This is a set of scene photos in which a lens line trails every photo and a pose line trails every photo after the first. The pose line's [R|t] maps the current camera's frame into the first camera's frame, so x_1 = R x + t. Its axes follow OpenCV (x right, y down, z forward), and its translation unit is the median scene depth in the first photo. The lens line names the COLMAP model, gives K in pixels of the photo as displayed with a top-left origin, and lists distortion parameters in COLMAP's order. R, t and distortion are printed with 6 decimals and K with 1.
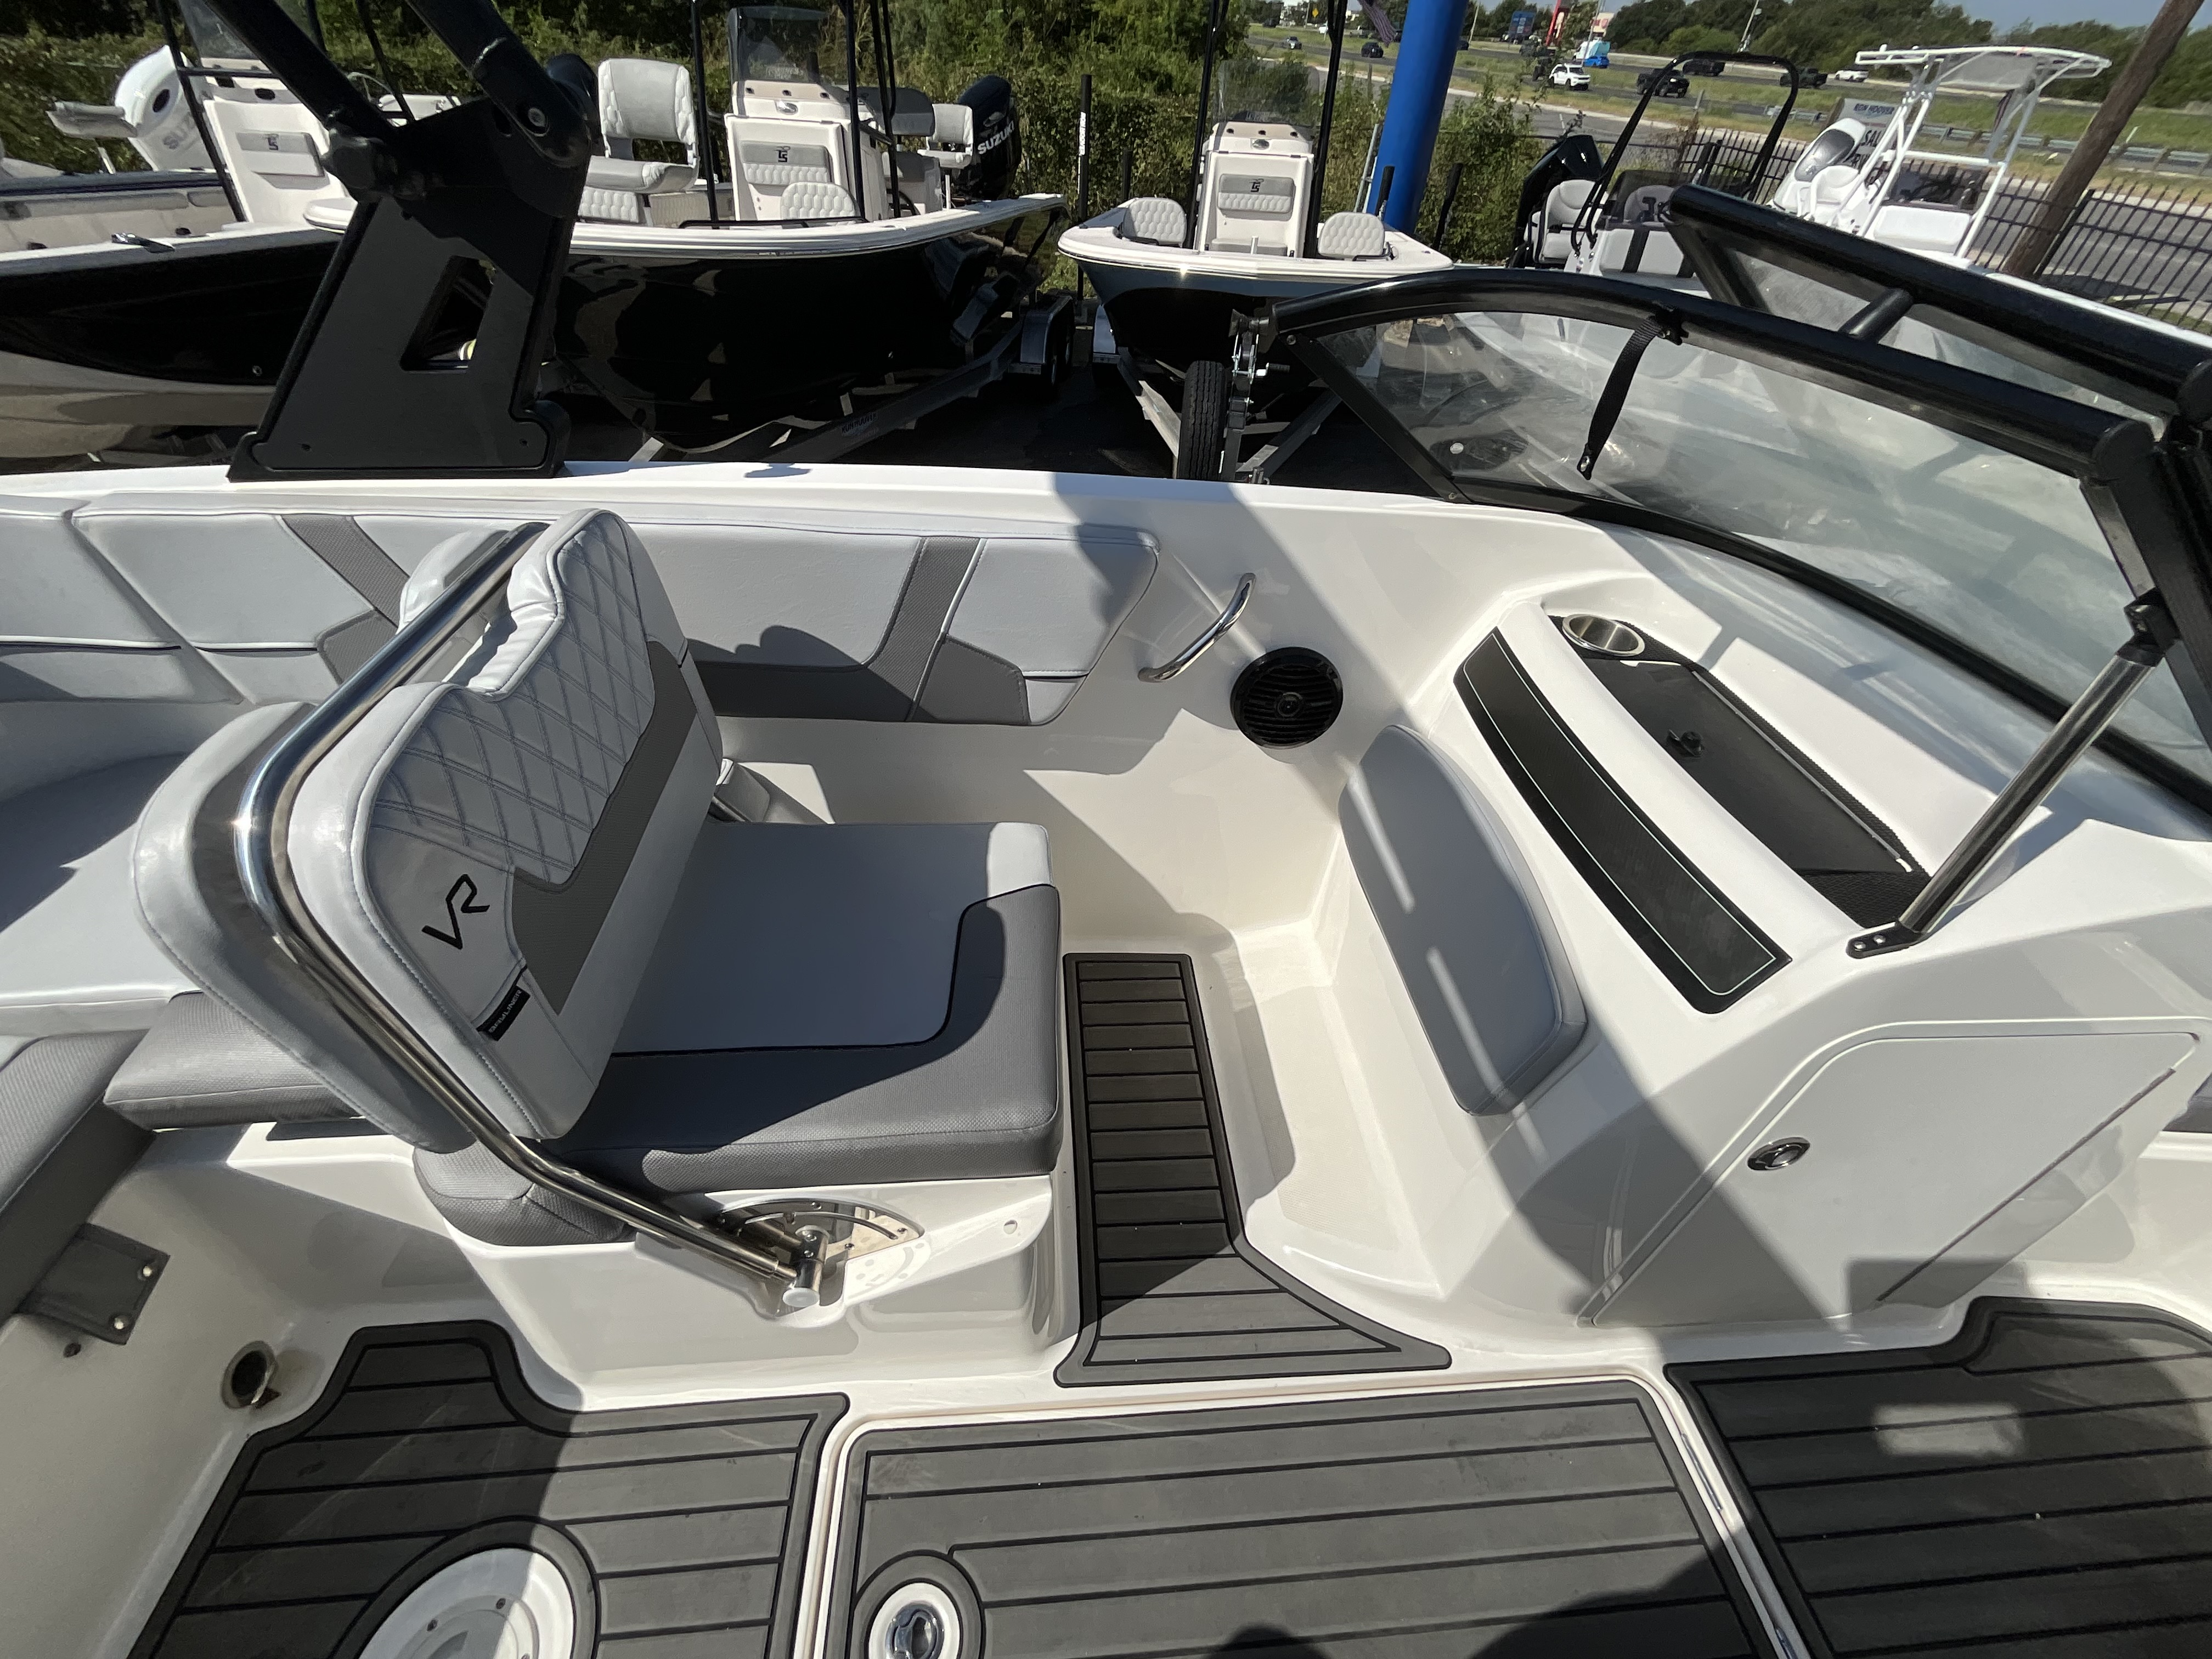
lens RADIAL K [[895.4, 0, 1105.8], [0, 895.4, 829.2], [0, 0, 1]] dist [-0.001103, -0.000627]
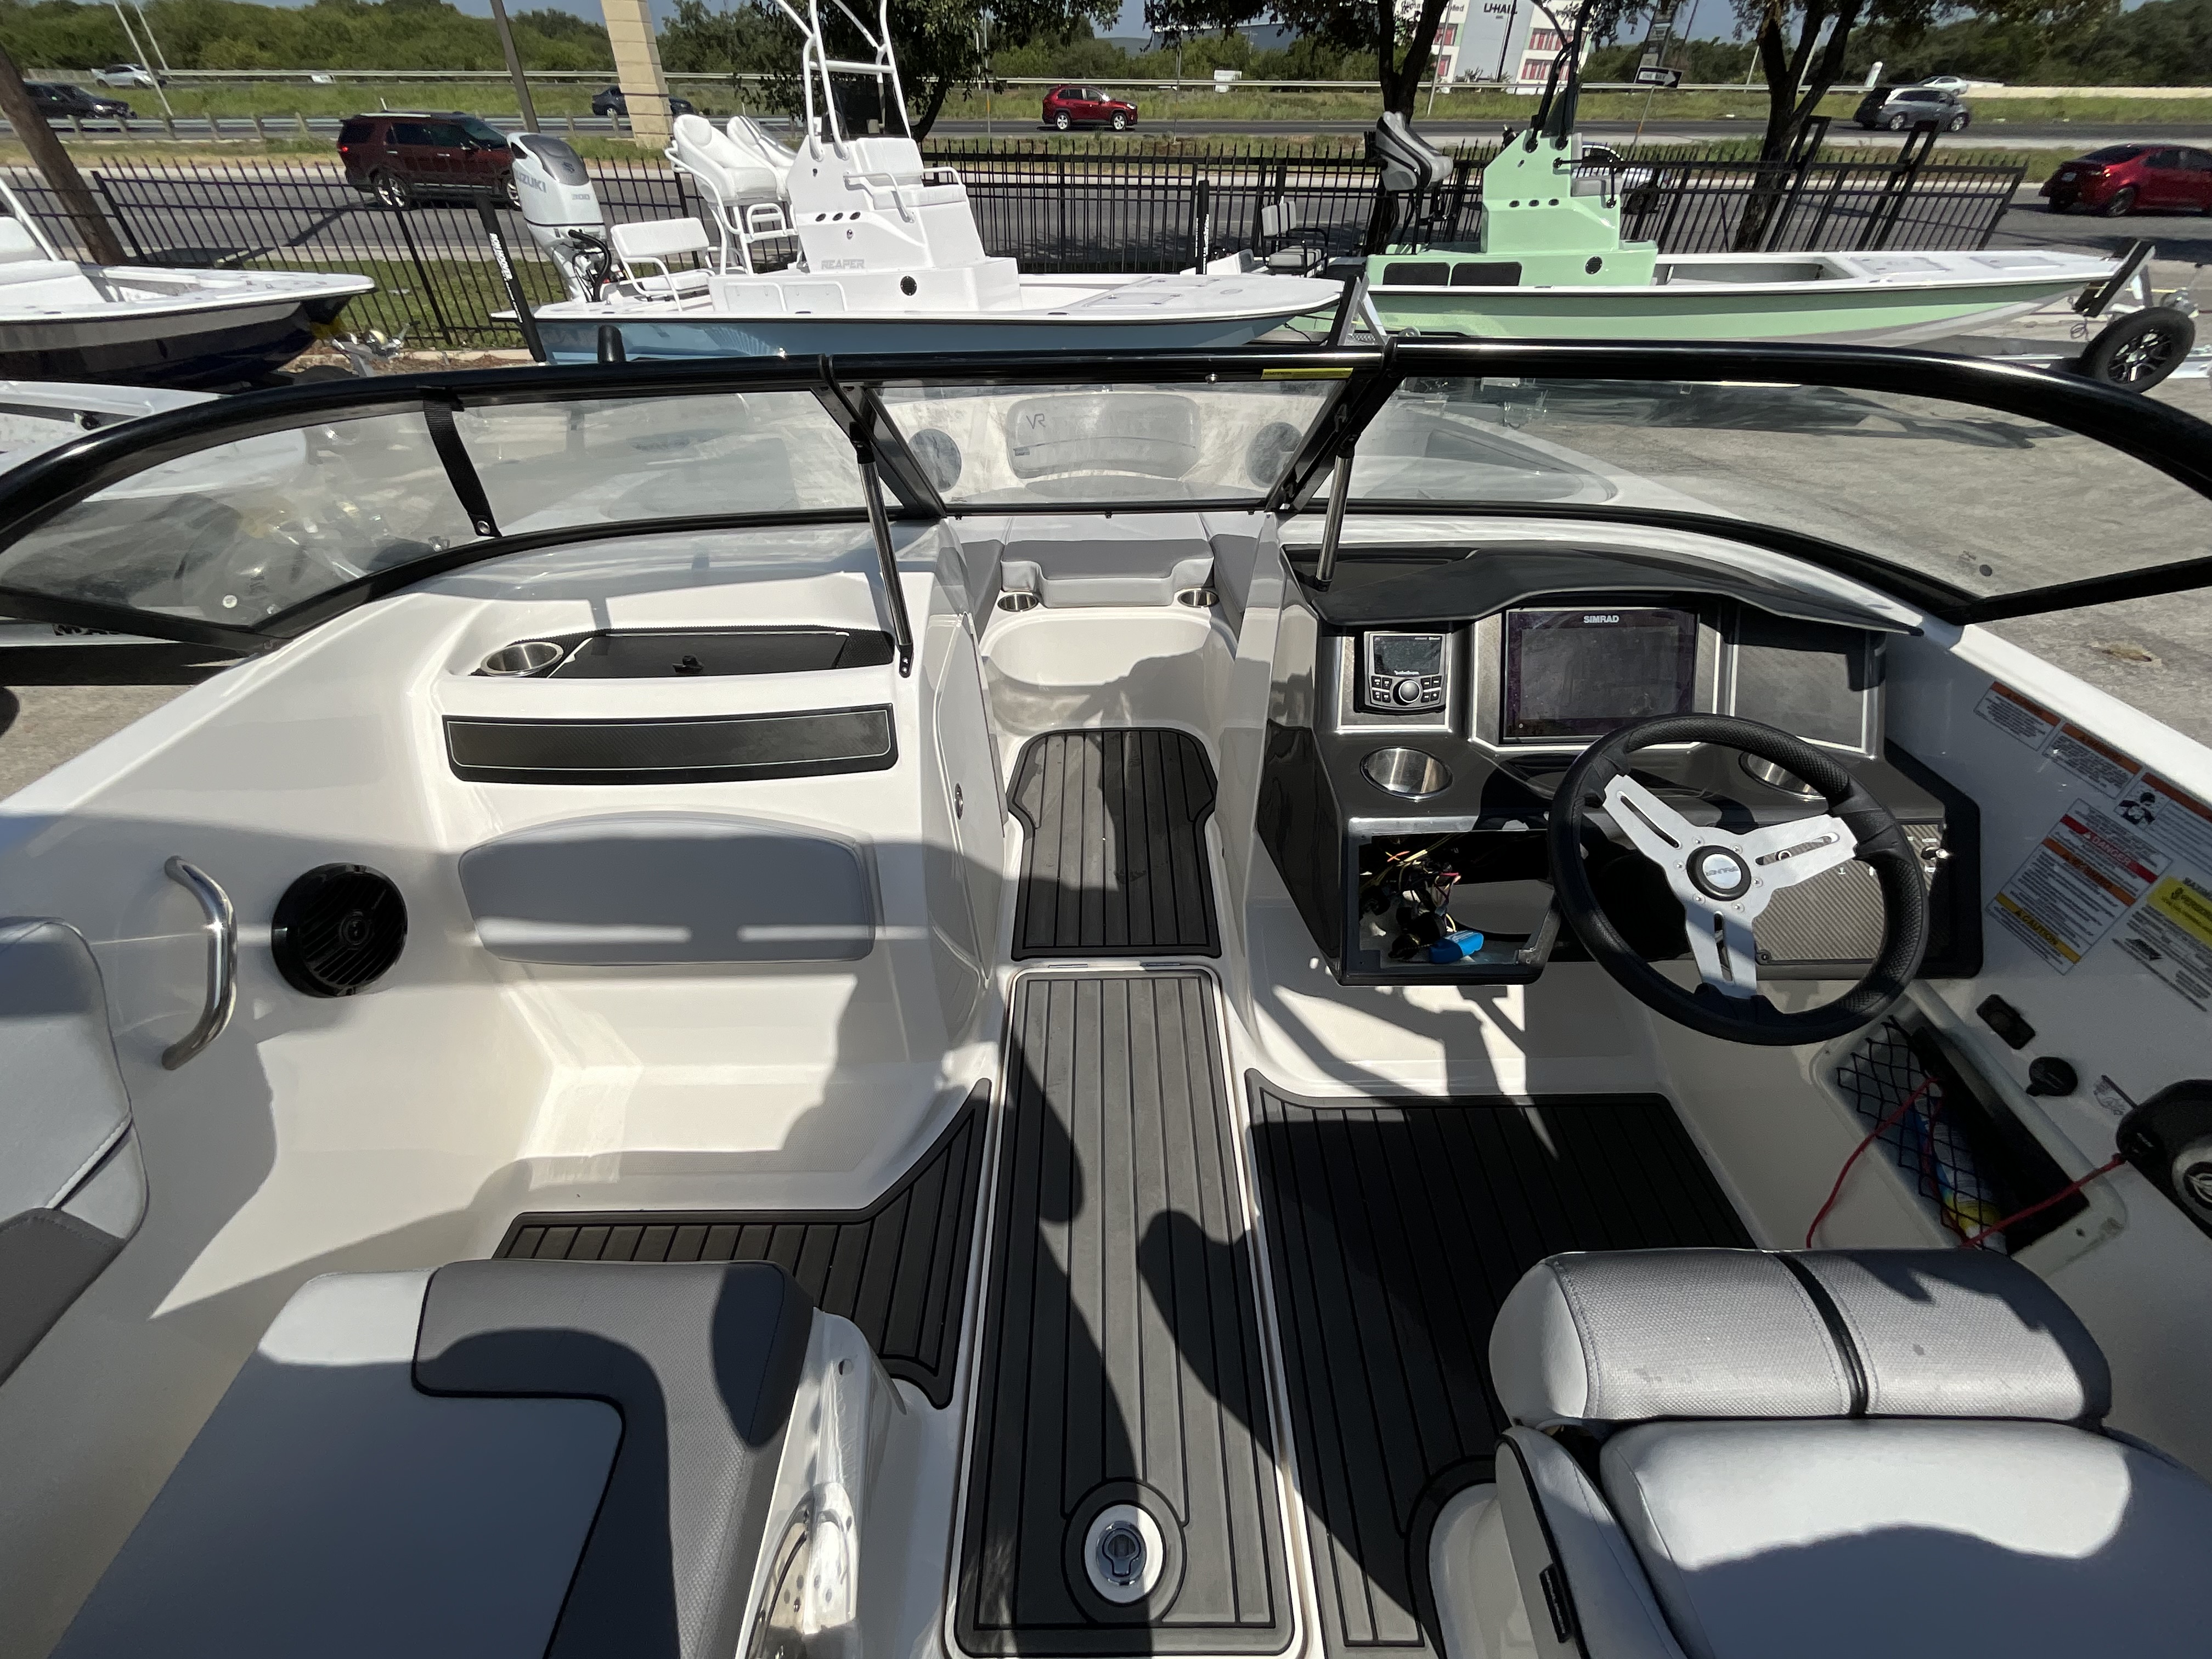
lens RADIAL K [[895.4, 0, 1105.9], [0, 895.4, 832.7], [0, 0, 1]] dist [-0.001103, -0.000627]
pose [[0.071748, -0.675525, 0.733838, -0.345016], [0.657066, 0.585540, 0.474770, -0.150115], [-0.750410, 0.448116, 0.485877, 0.038666]]
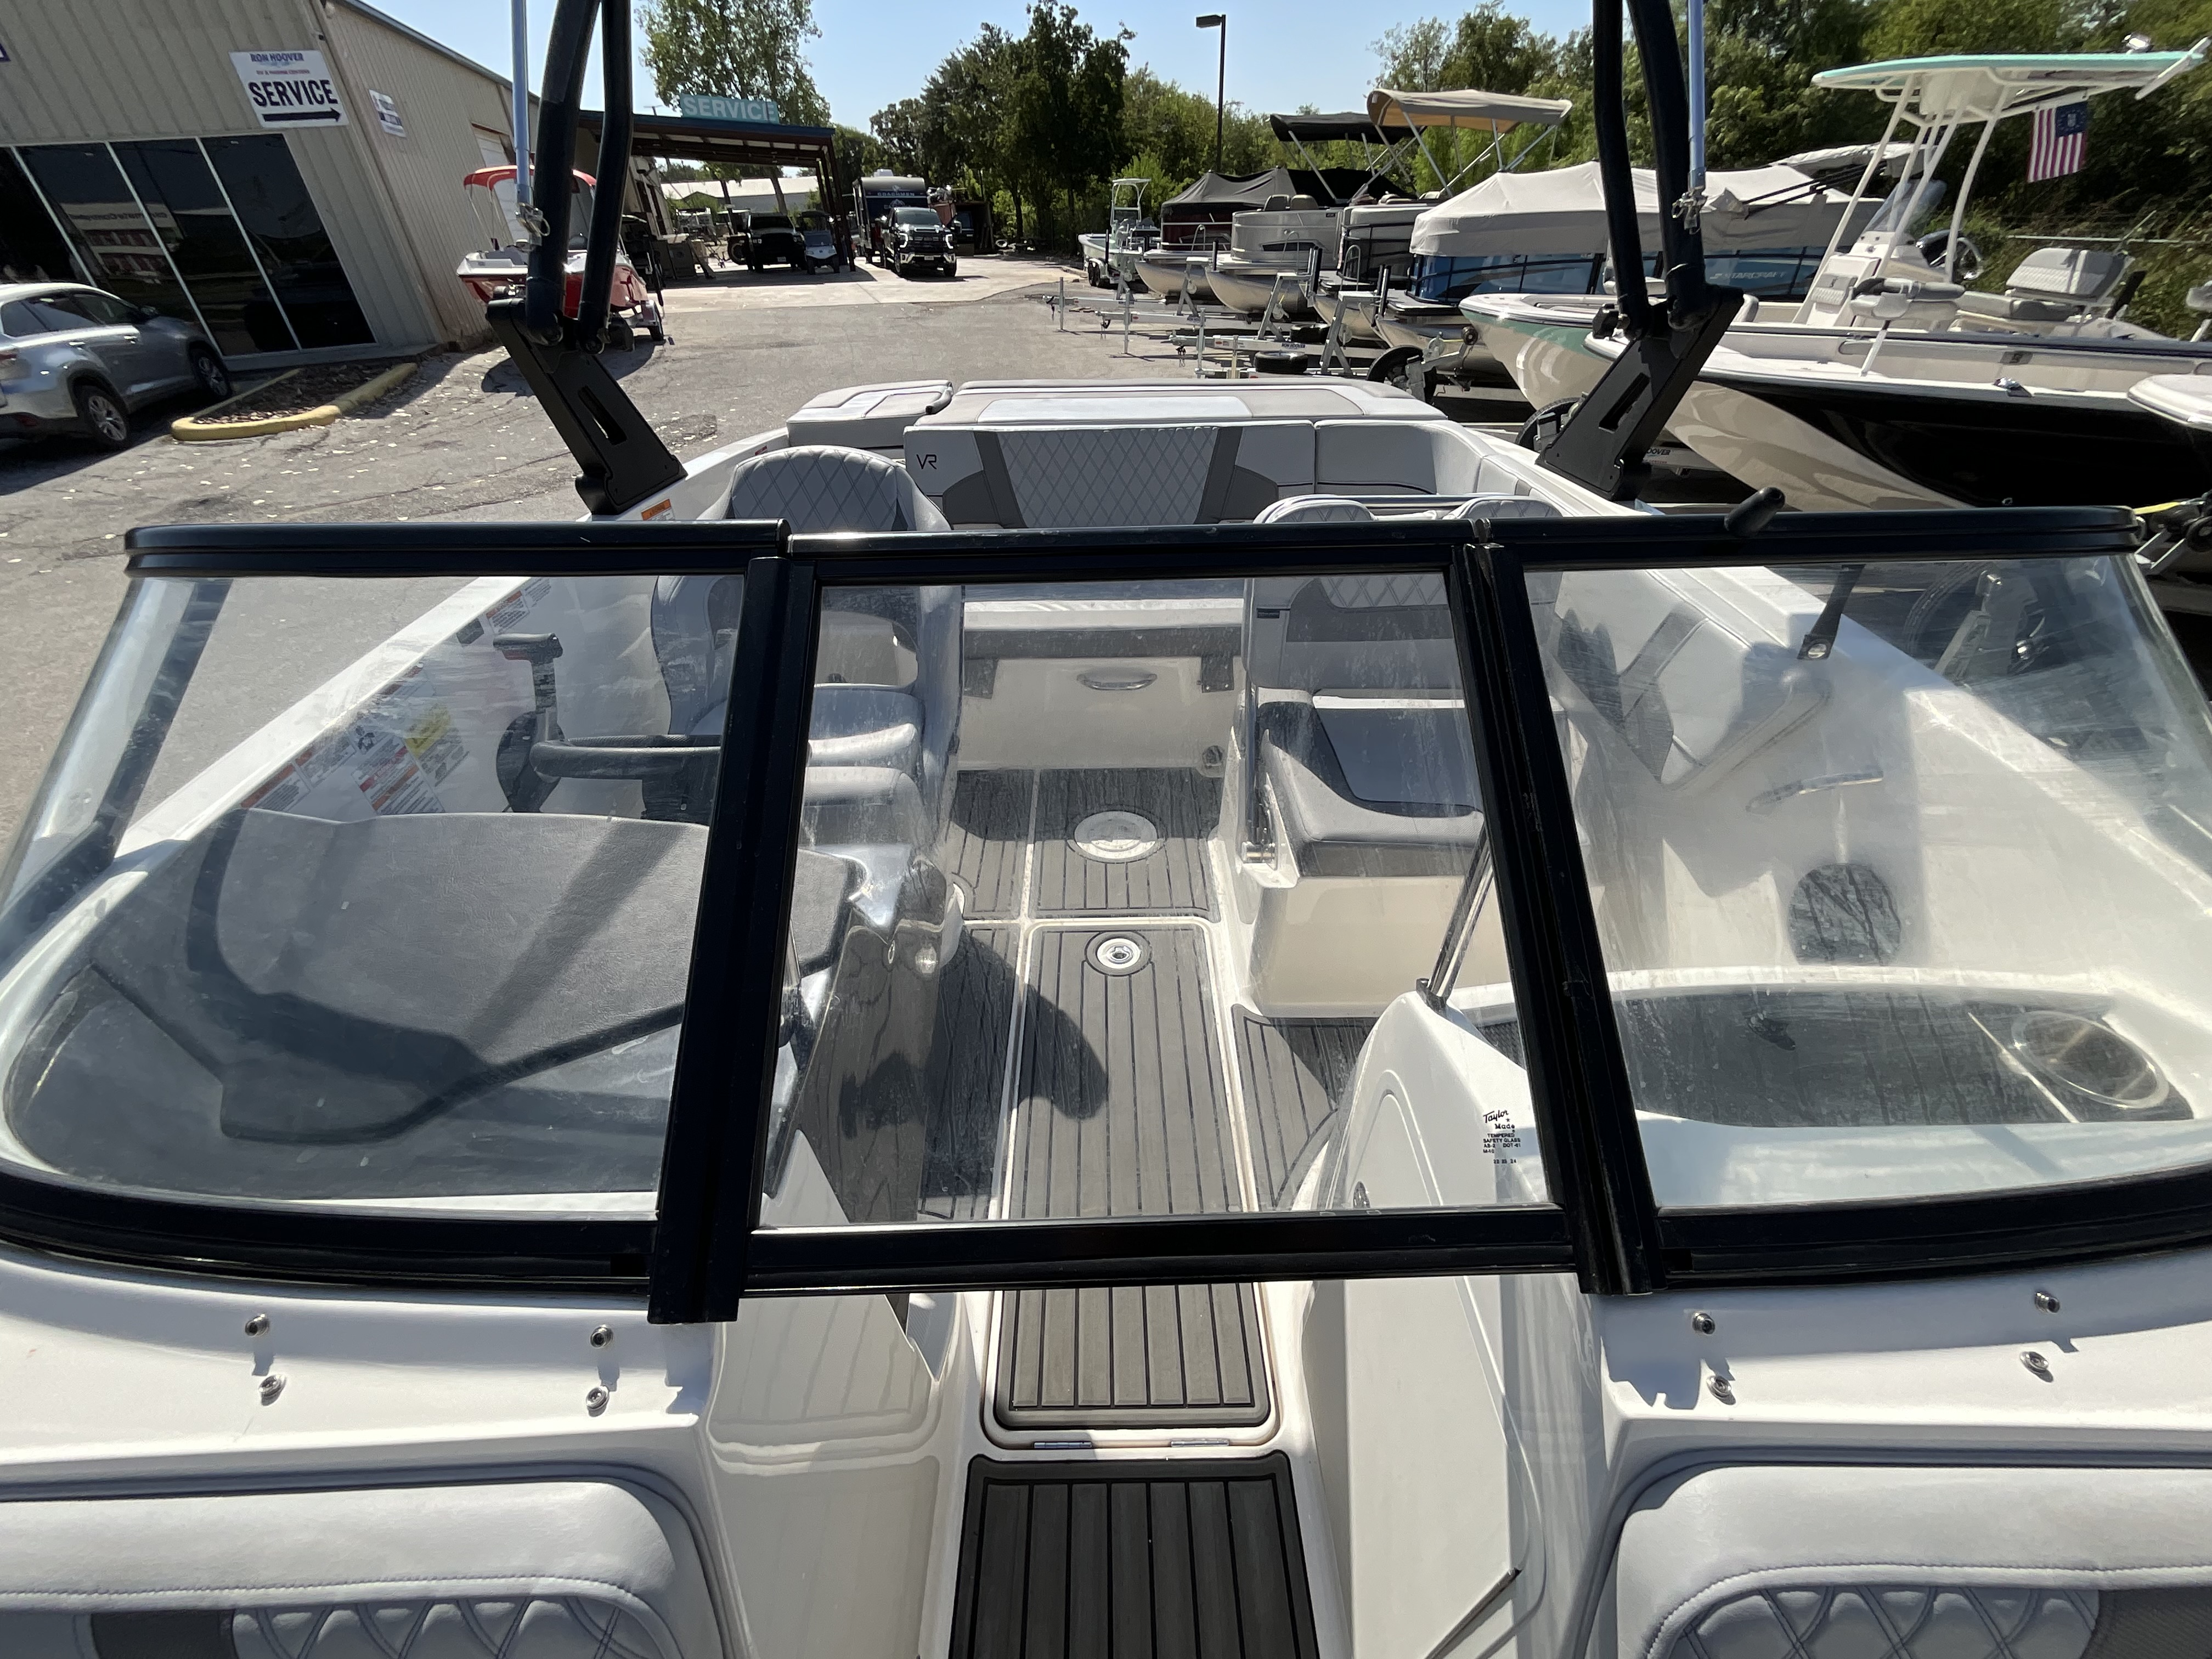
lens RADIAL K [[895.4, 0, 1103.9], [0, 895.4, 834.6], [0, 0, 1]] dist [-0.001103, -0.000627]
pose [[-0.073271, 0.539843, -0.838571, 1.122765], [-0.638244, 0.620716, 0.455363, -0.164645], [0.766339, 0.568578, 0.299071, 0.143285]]
